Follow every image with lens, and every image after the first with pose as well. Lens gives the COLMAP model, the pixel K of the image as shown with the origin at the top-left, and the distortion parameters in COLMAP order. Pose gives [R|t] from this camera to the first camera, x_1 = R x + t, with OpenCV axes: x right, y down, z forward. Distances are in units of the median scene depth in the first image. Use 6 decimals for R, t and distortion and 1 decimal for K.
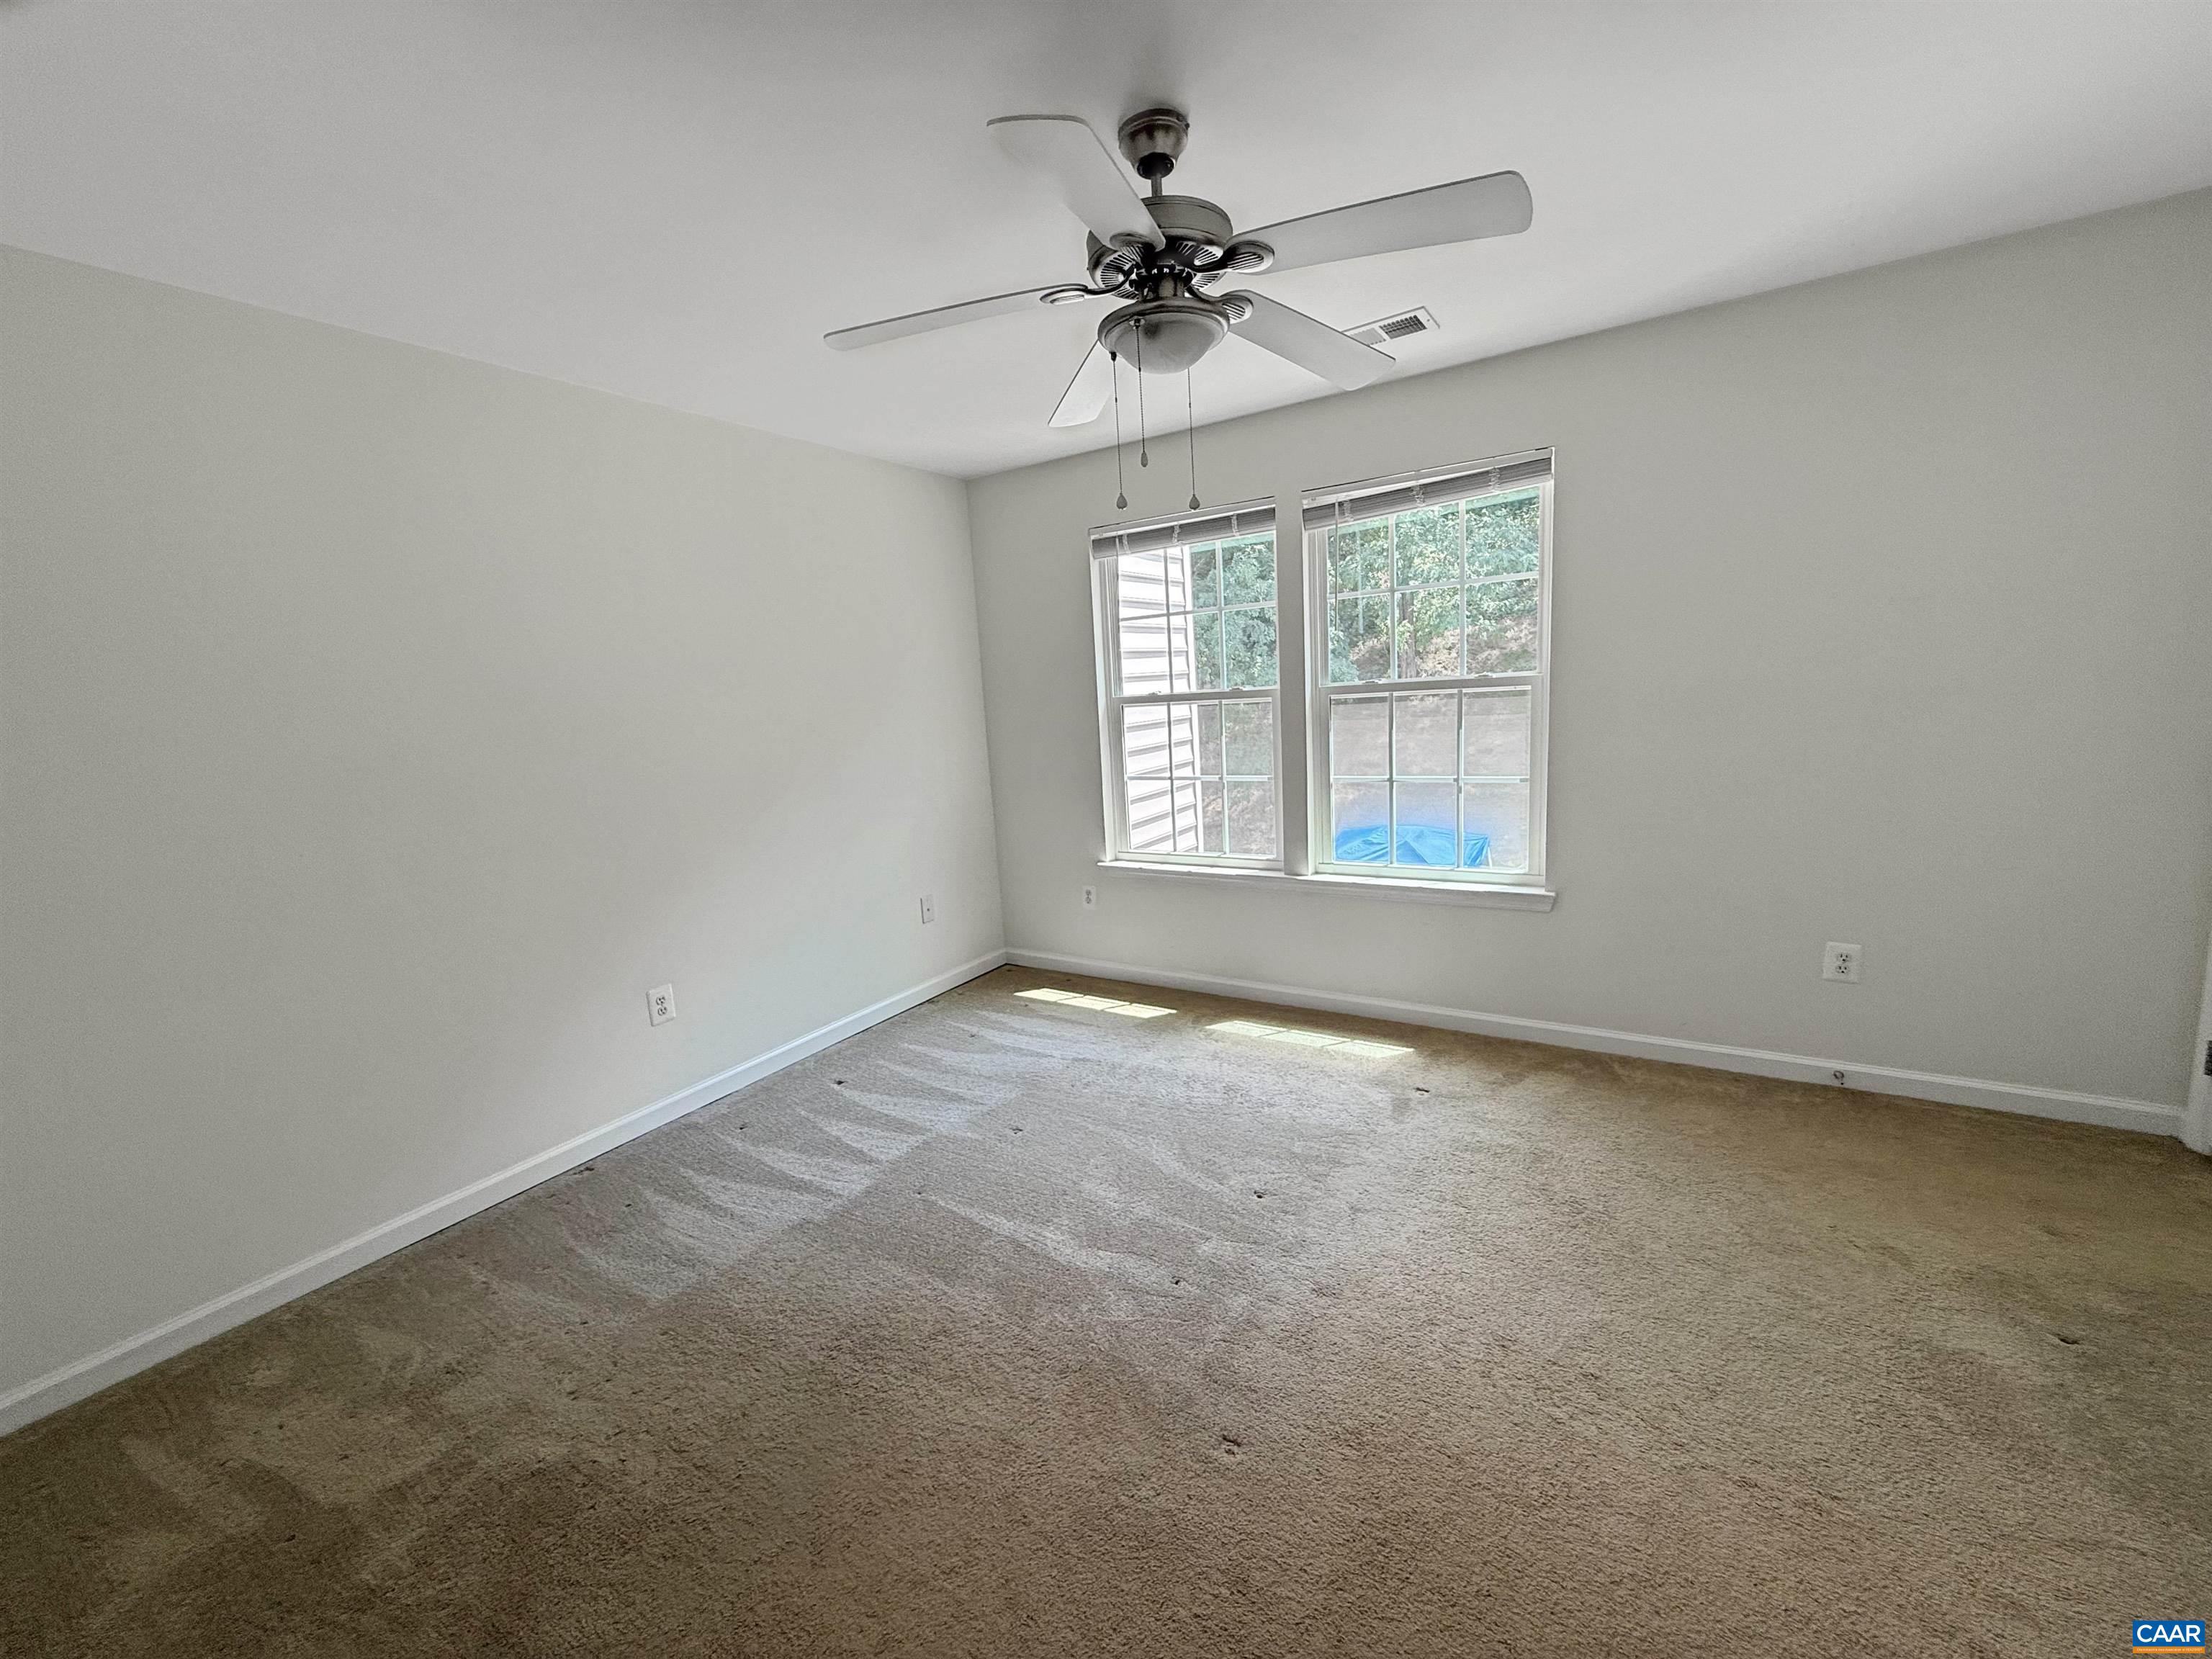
lens RADIAL K [[881.2, 0, 1099.9], [0, 881.2, 818.5], [0, 0, 1]] dist [0.003368, 0.000754]
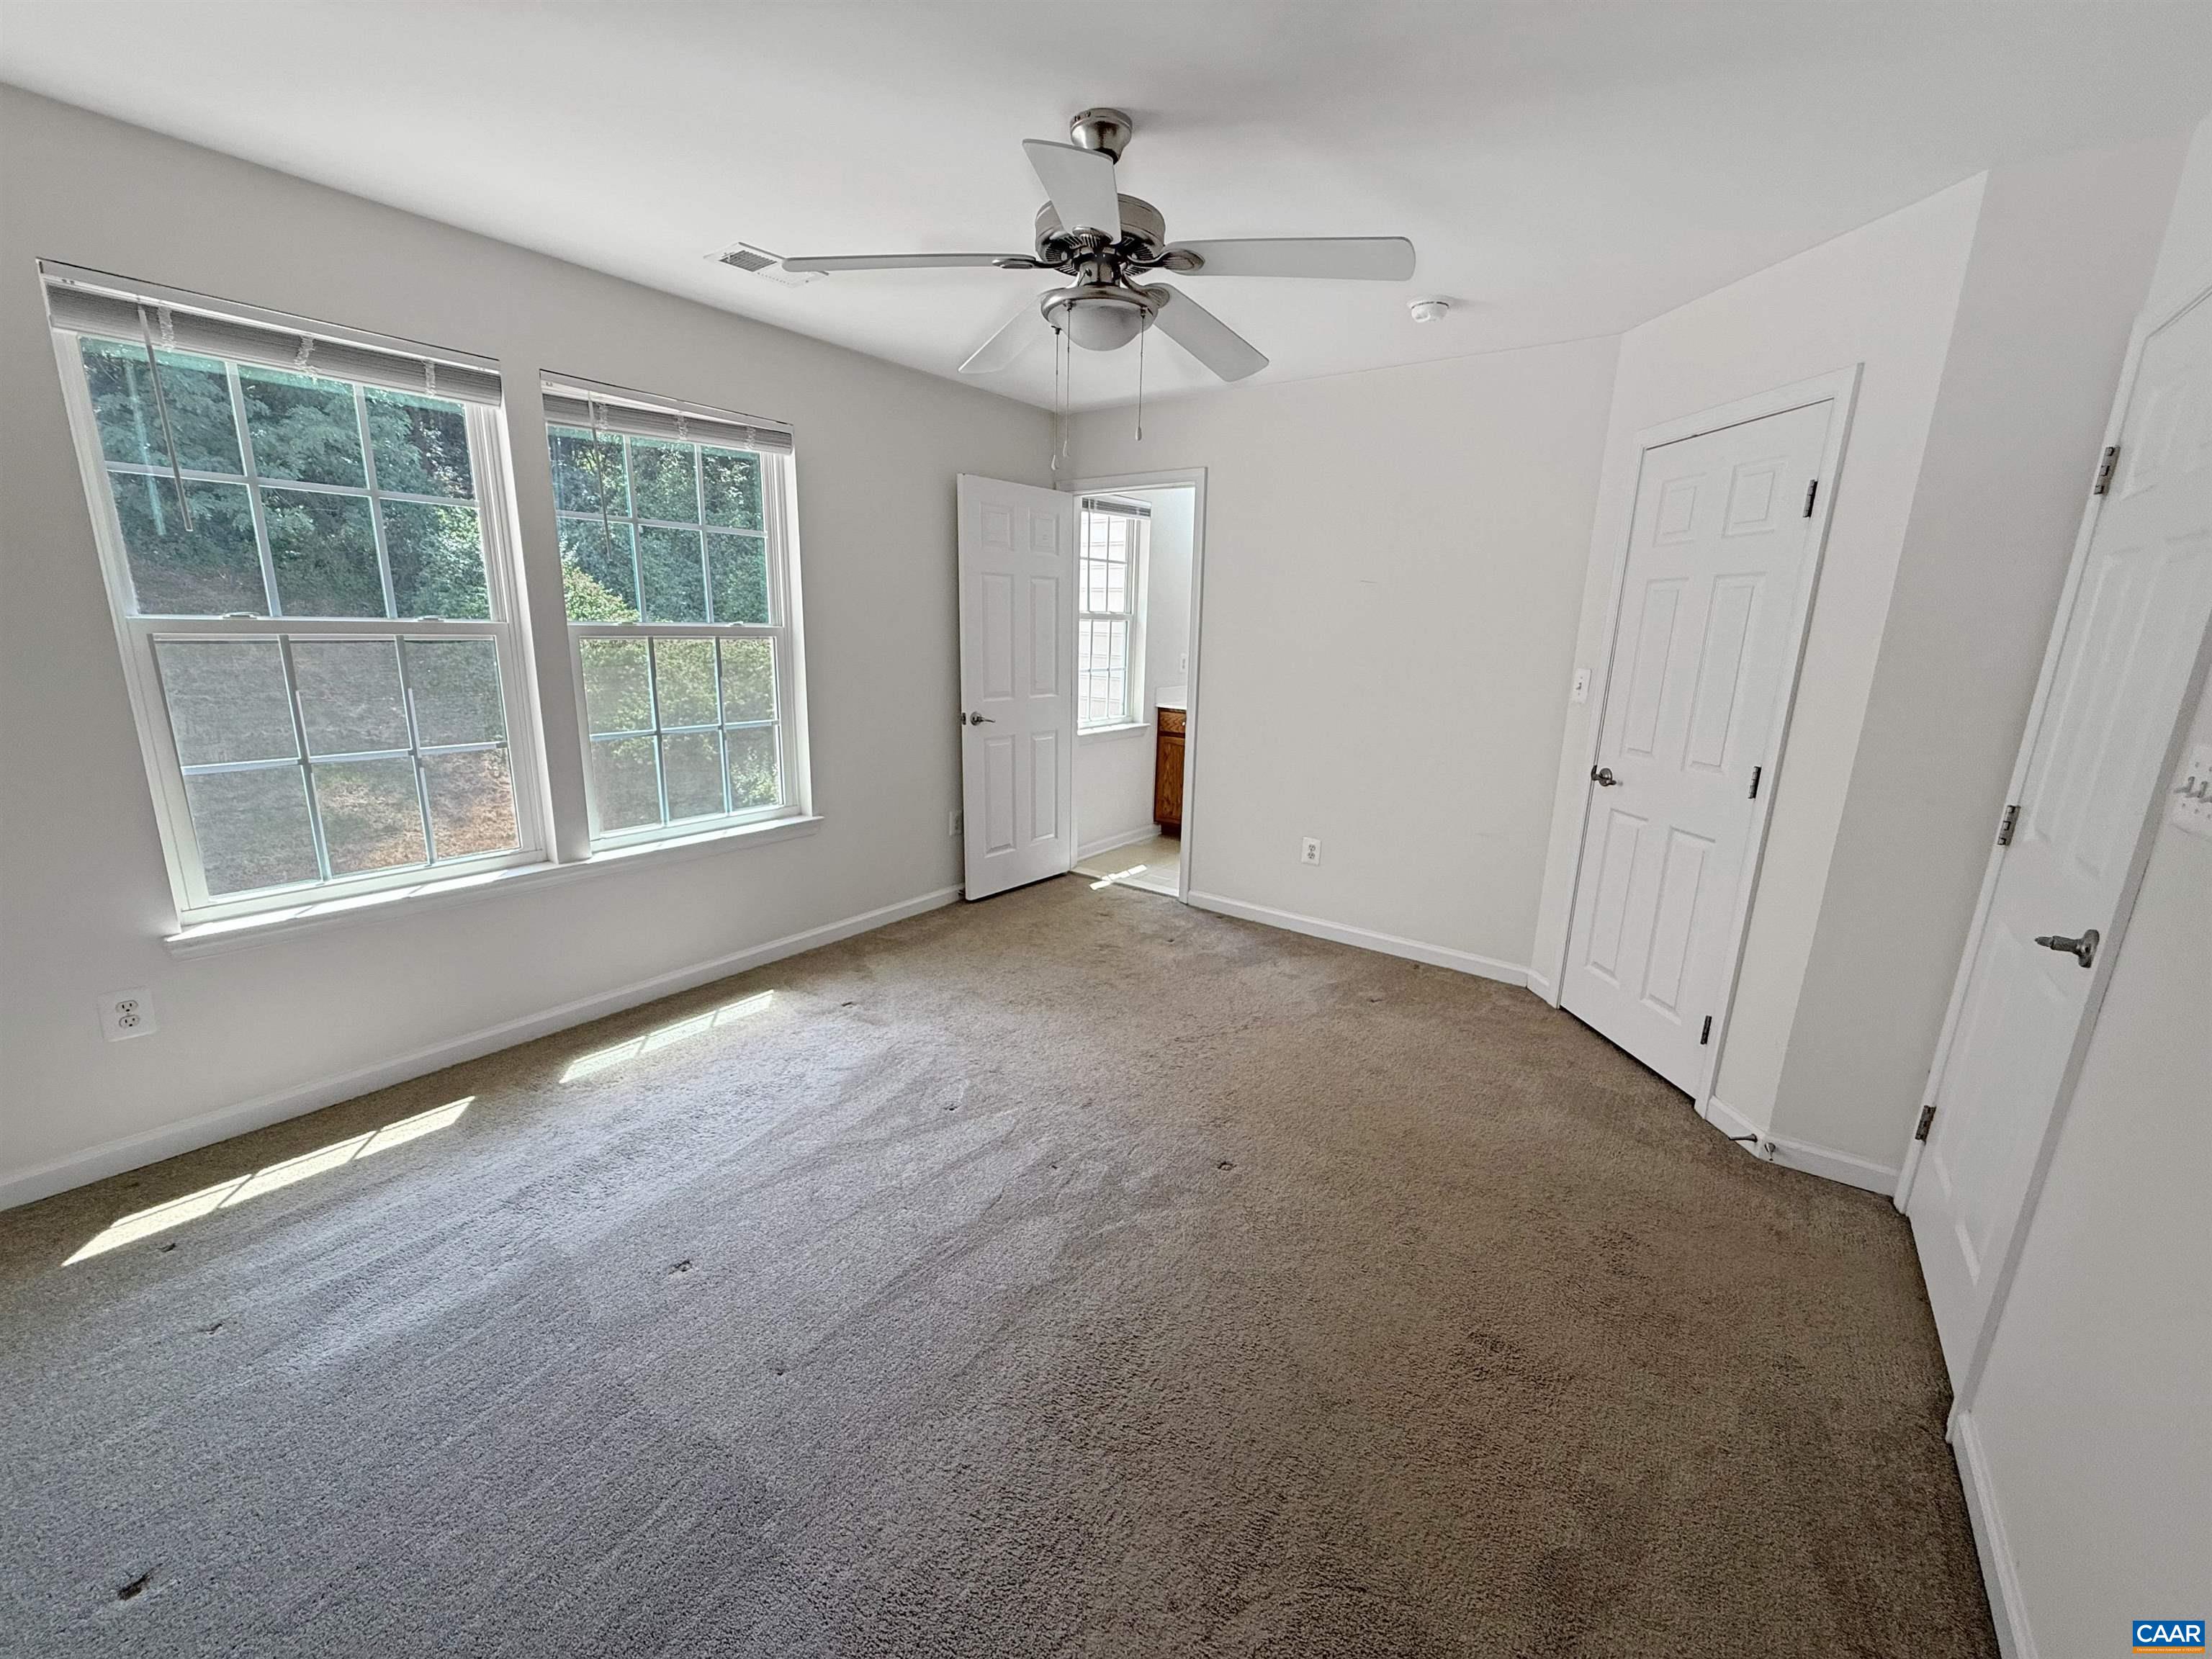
lens RADIAL K [[881.2, 0, 1097.3], [0, 881.2, 822.9], [0, 0, 1]] dist [0.003368, 0.000754]
pose [[0.076307, -0.157036, 0.984640, -0.583646], [0.124879, 0.981249, 0.146818, -0.031737], [-0.989233, 0.111758, 0.094487, 0.500567]]
